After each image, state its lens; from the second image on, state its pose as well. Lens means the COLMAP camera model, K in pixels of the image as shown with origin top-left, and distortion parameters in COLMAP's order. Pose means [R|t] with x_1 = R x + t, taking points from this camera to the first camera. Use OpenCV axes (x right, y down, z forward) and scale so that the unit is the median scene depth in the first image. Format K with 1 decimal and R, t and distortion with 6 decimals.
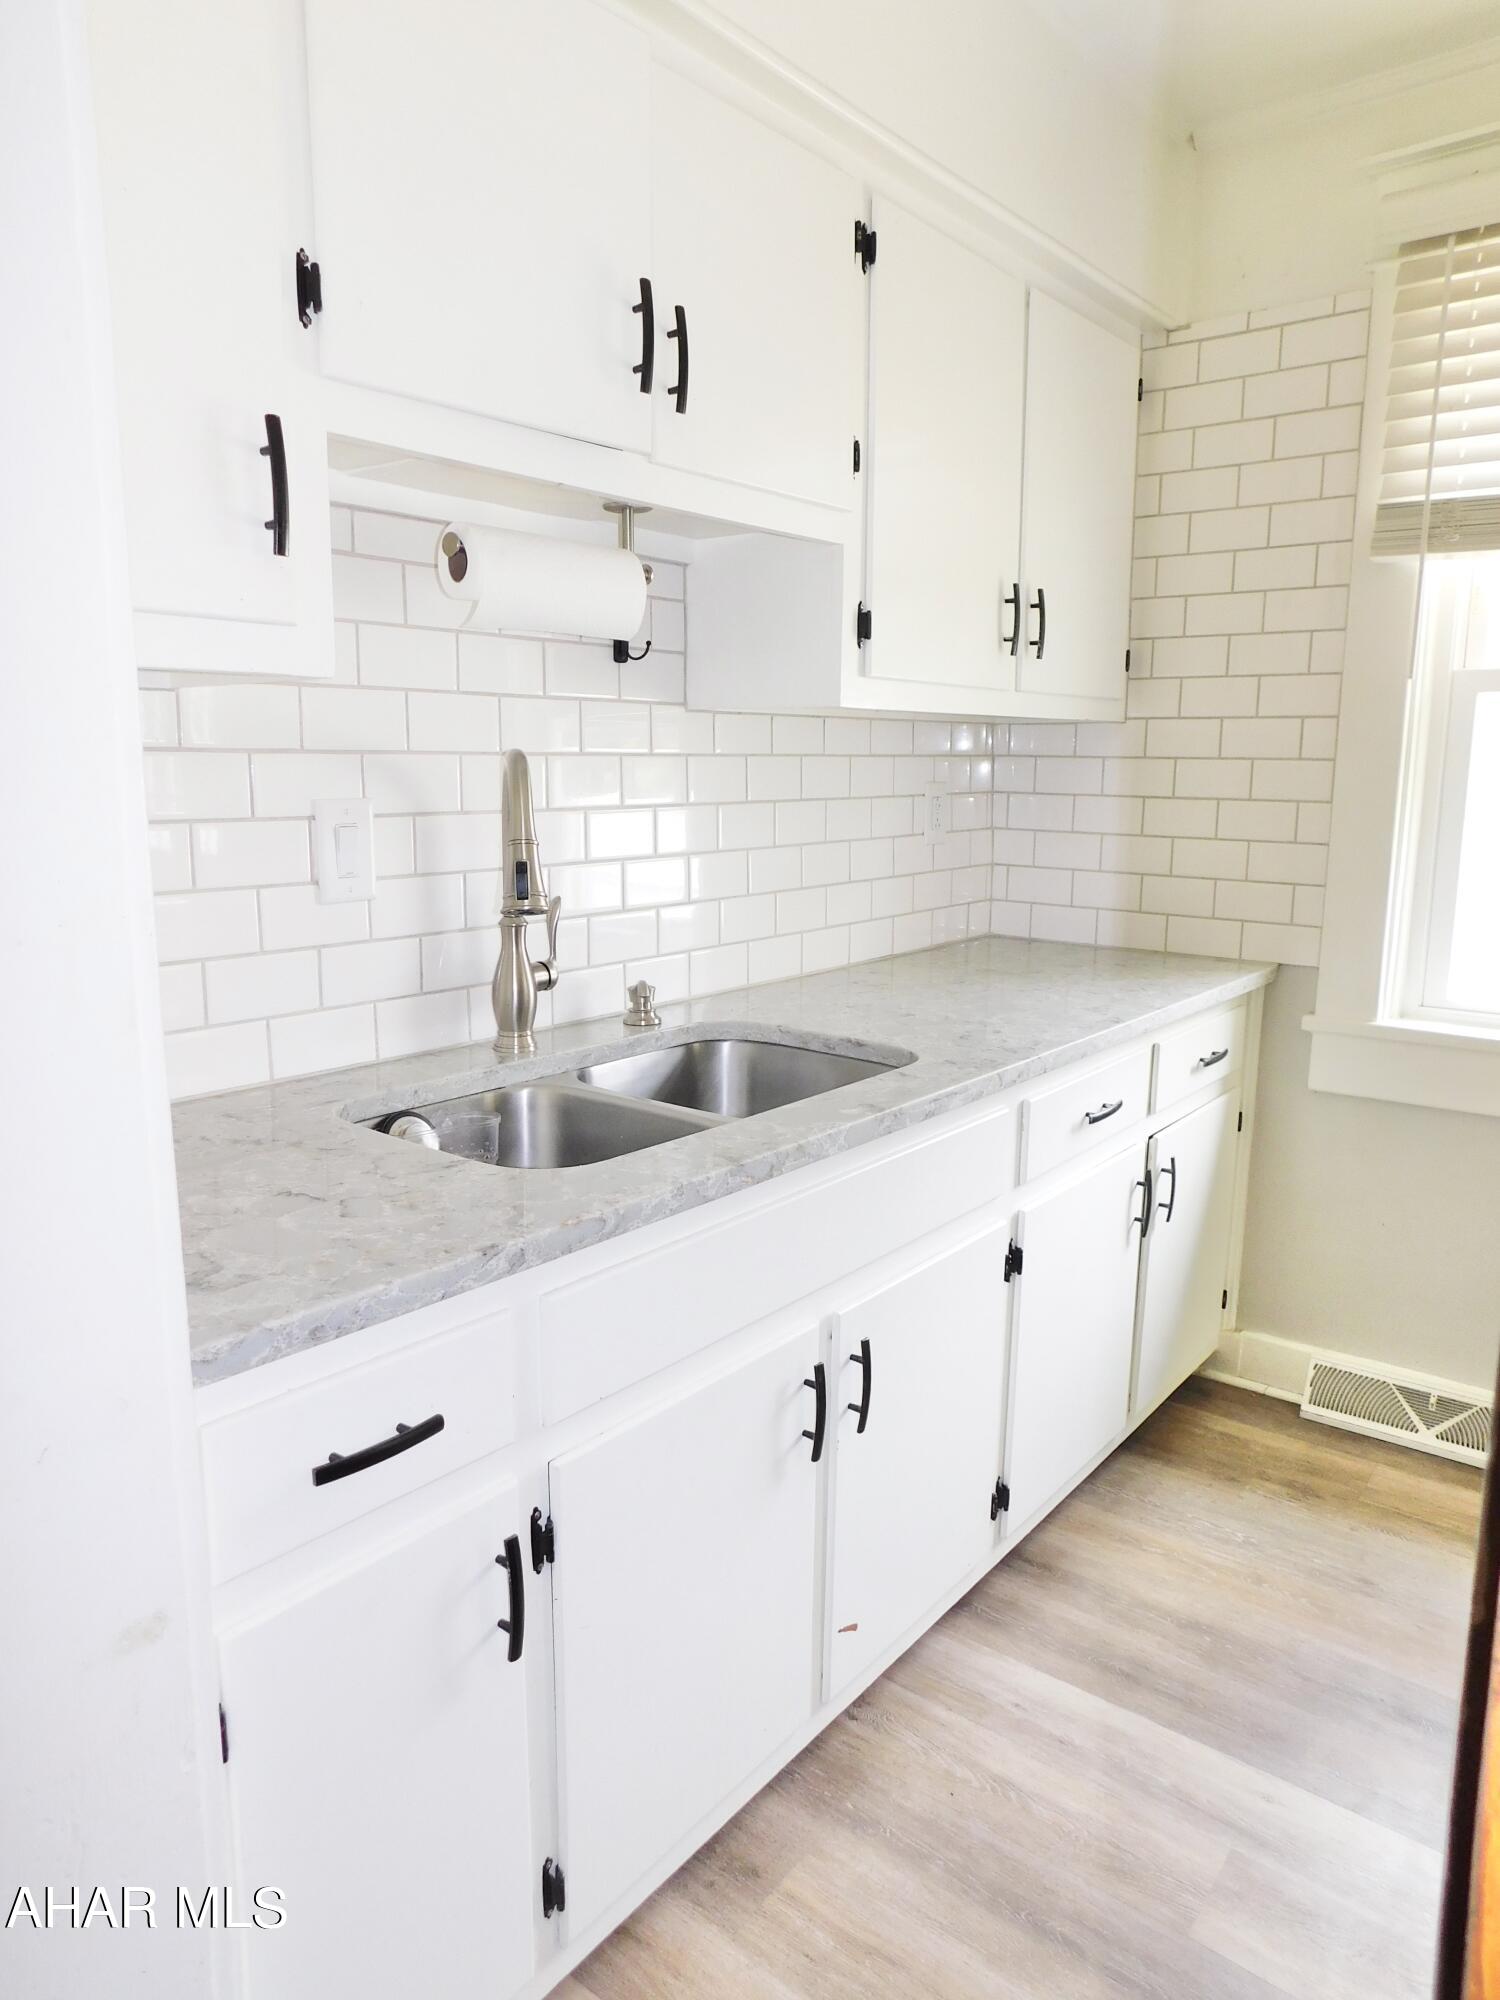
lens RADIAL K [[1336.1, 0, 750.0], [0, 1336.1, 1000.0], [0, 0, 1]] dist [-0.007156, -0.000361]
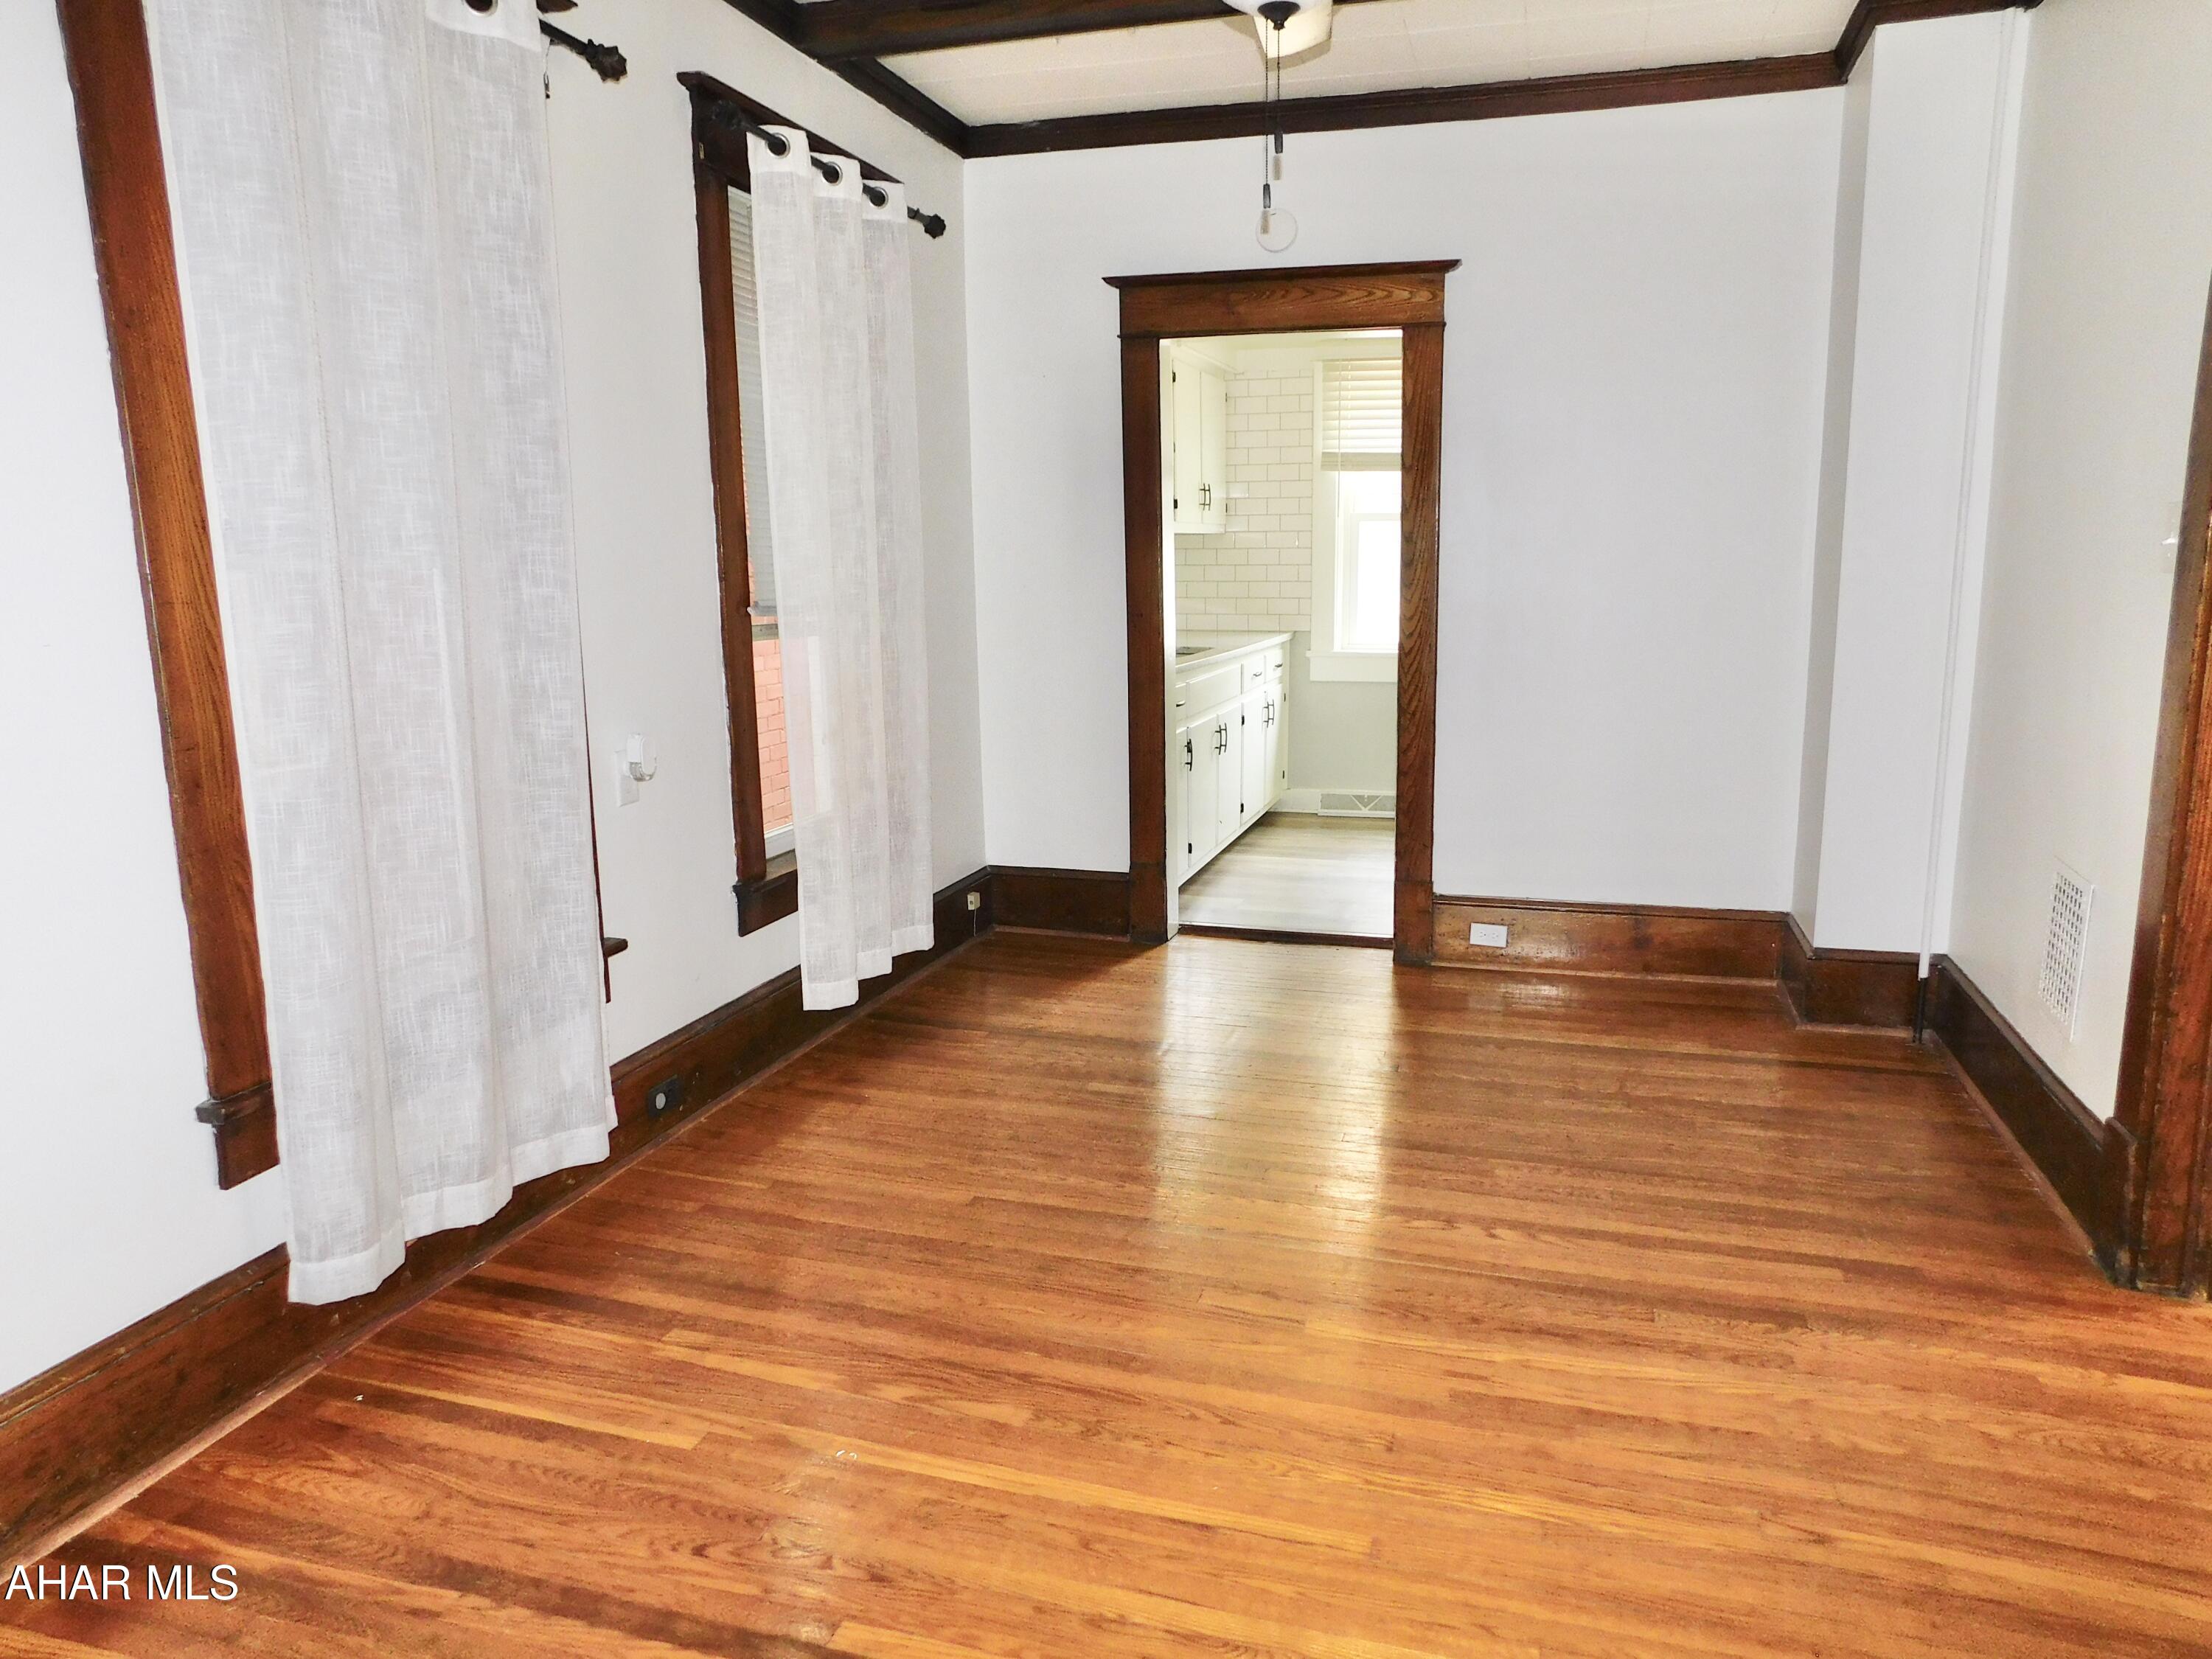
lens RADIAL K [[1477.7, 0, 1106.0], [0, 1477.7, 829.5], [0, 0, 1]] dist [-0.007156, -0.000361]
pose [[0.933154, -0.085782, 0.349092, -0.980738], [0.085345, 0.996212, 0.016662, 0.281604], [-0.349199, 0.014246, 0.936940, -1.532666]]
